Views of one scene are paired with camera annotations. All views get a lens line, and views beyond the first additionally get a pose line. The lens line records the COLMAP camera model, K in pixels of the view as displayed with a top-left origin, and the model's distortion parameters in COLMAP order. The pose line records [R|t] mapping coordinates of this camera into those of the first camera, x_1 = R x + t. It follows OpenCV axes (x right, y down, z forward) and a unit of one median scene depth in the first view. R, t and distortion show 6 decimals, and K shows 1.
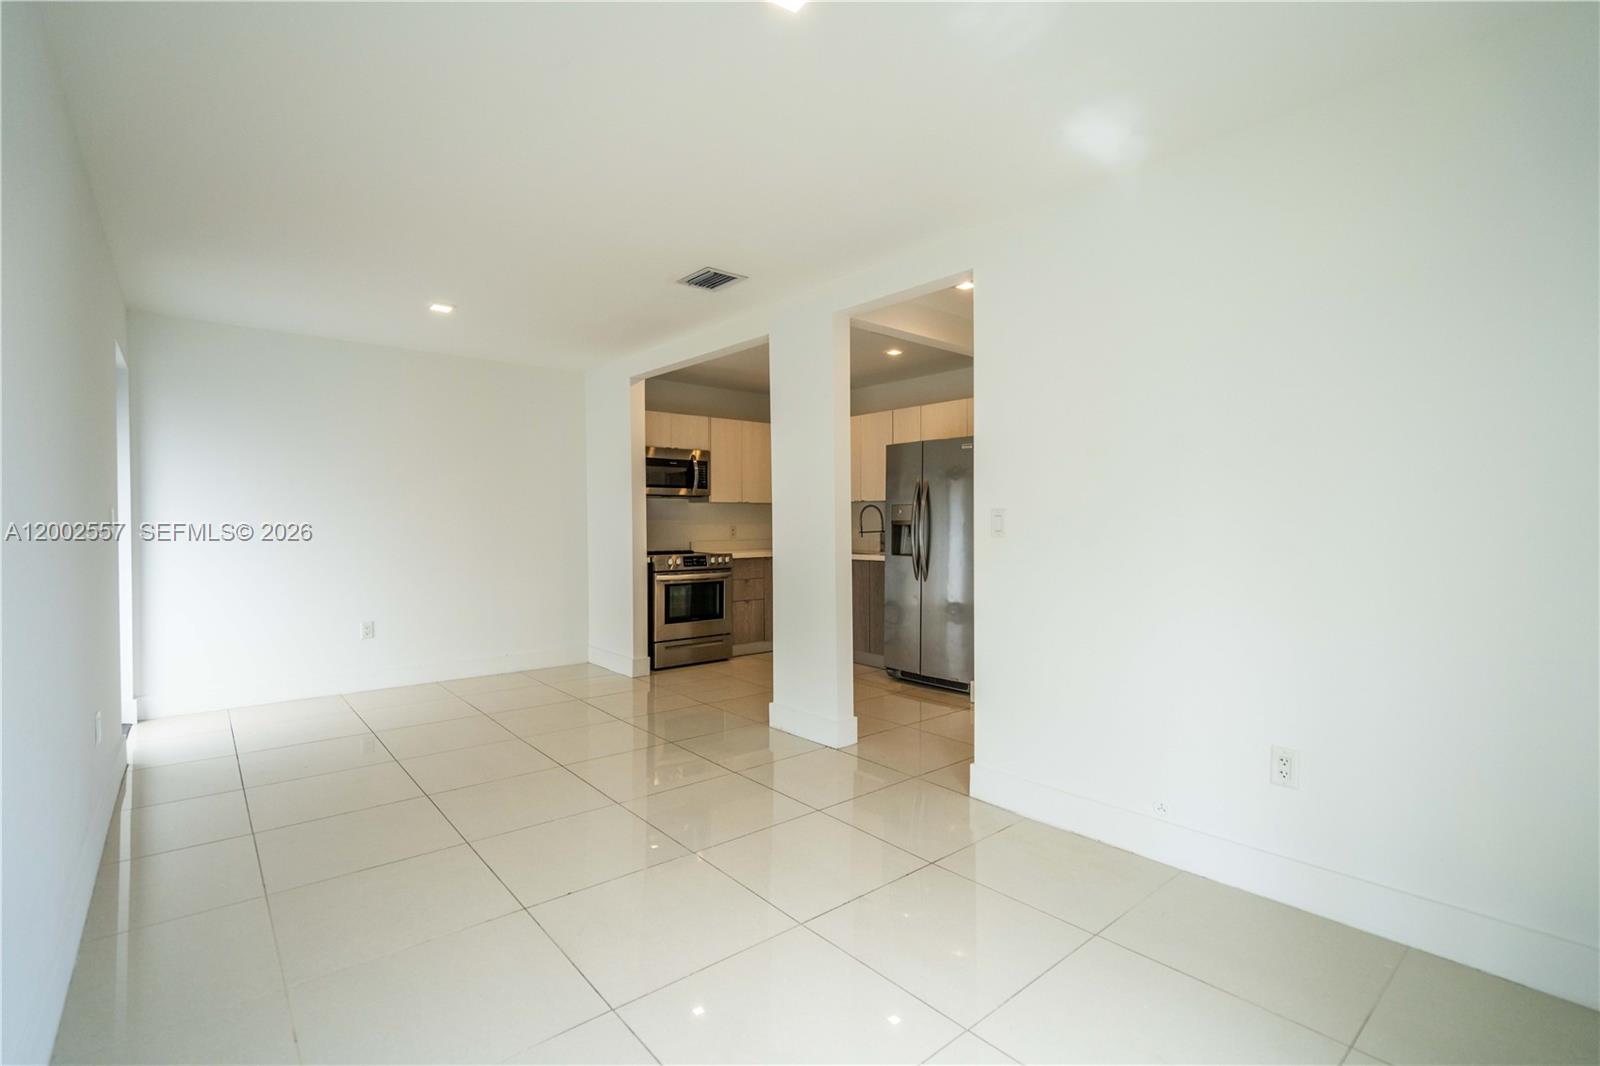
lens RADIAL K [[725.2, 0, 802.9], [0, 725.2, 533.6], [0, 0, 1]] dist [0.000405, 0.000032]
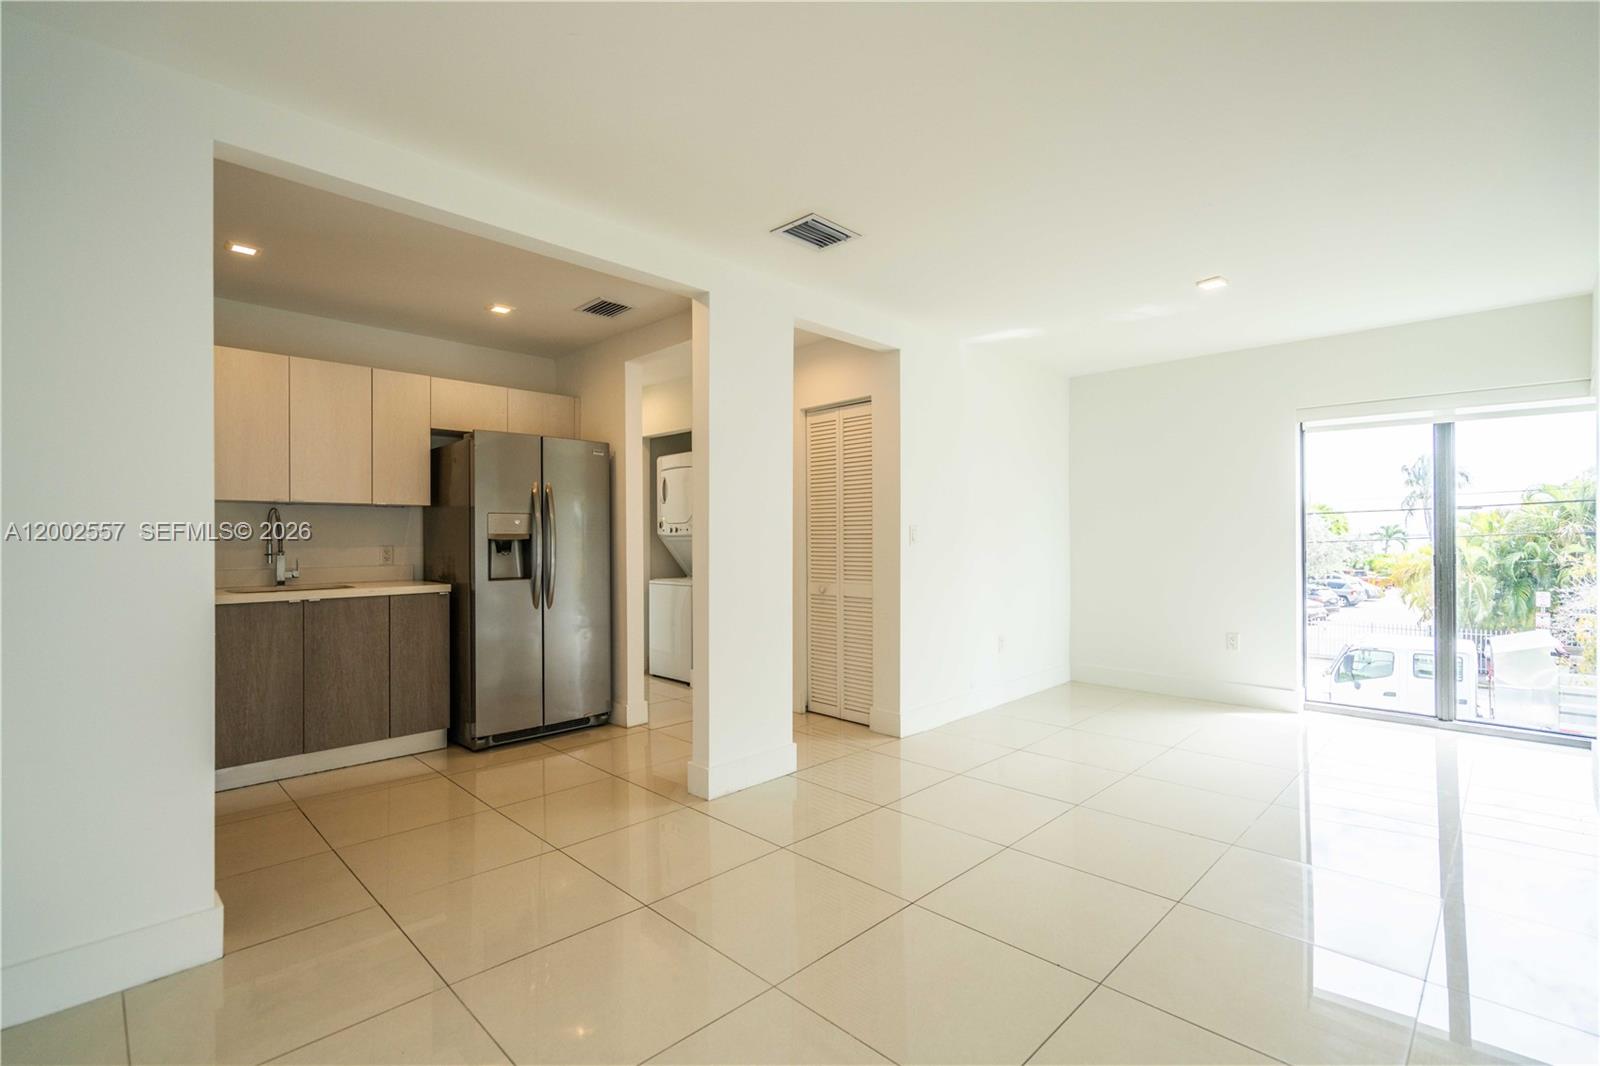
lens RADIAL K [[725.2, 0, 802.9], [0, 725.2, 533.6], [0, 0, 1]] dist [0.000405, 0.000032]
pose [[-0.081512, 0.007636, 0.996643, -0.578716], [0.013030, 0.999893, -0.006595, -0.009804], [-0.996587, 0.012448, -0.081603, 0.666334]]
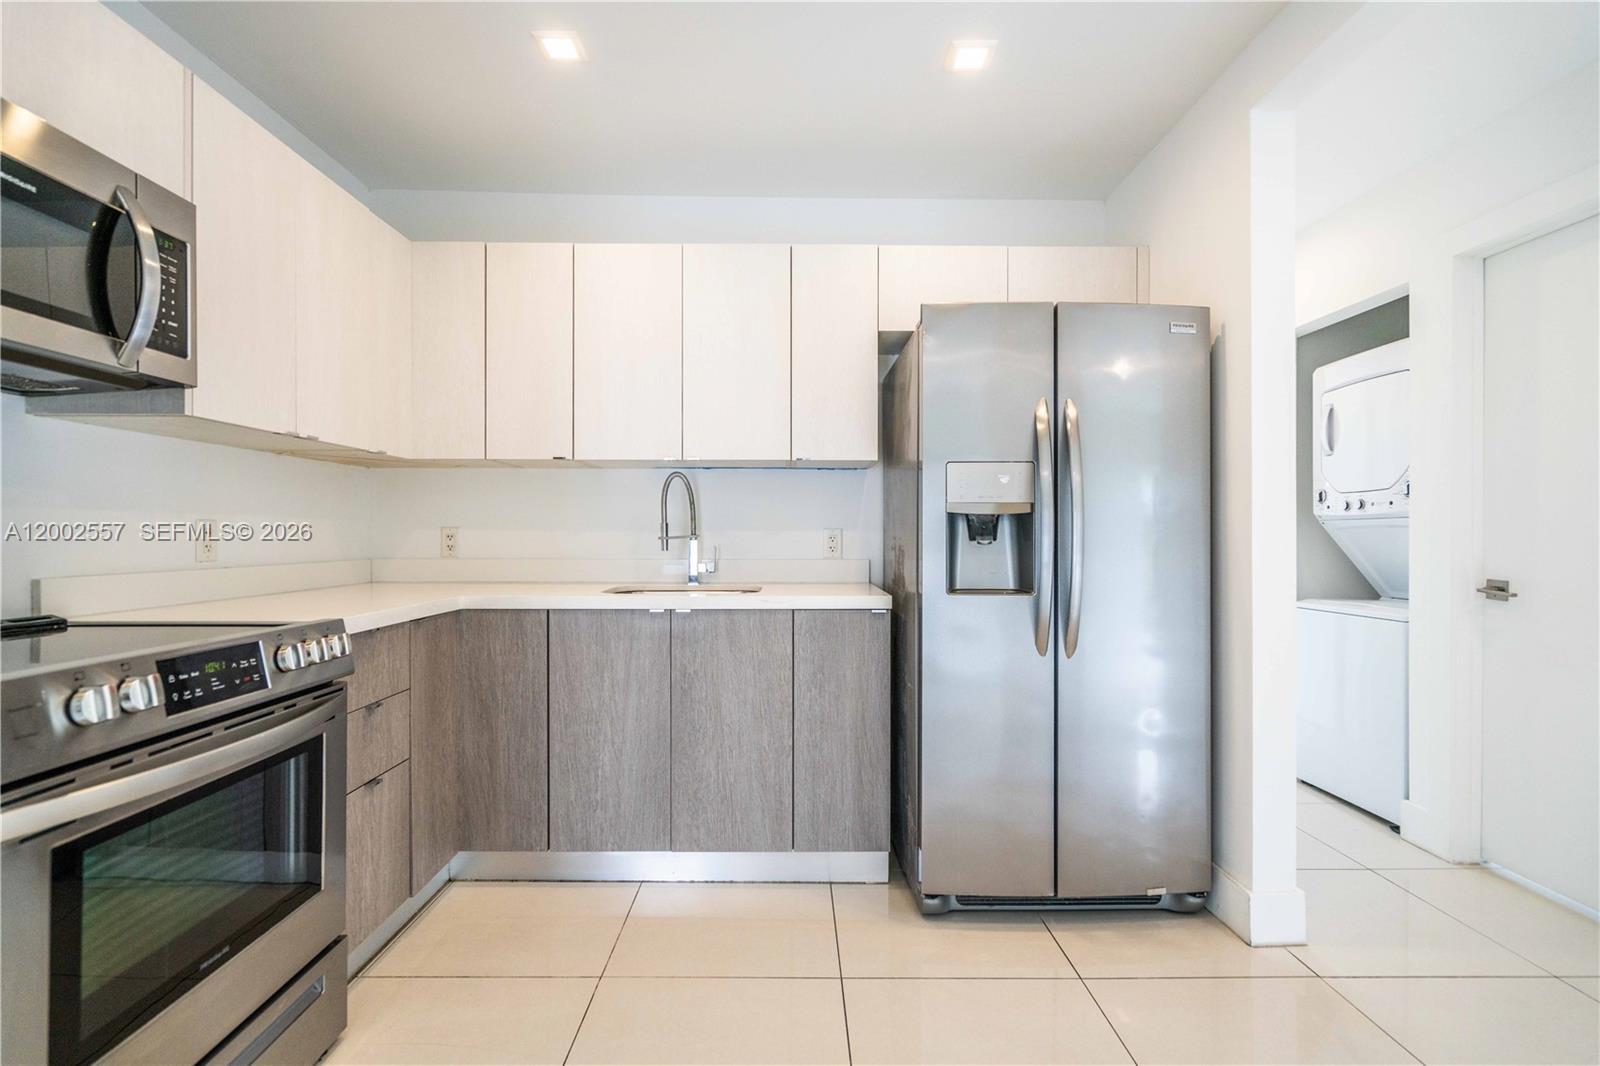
lens RADIAL K [[725.2, 0, 802.9], [0, 725.2, 533.6], [0, 0, 1]] dist [0.000405, 0.000032]
pose [[0.644549, 0.005913, 0.764540, -0.196716], [0.002599, 0.999947, -0.009925, 0.000030], [-0.764559, 0.008384, 0.644500, 0.730963]]
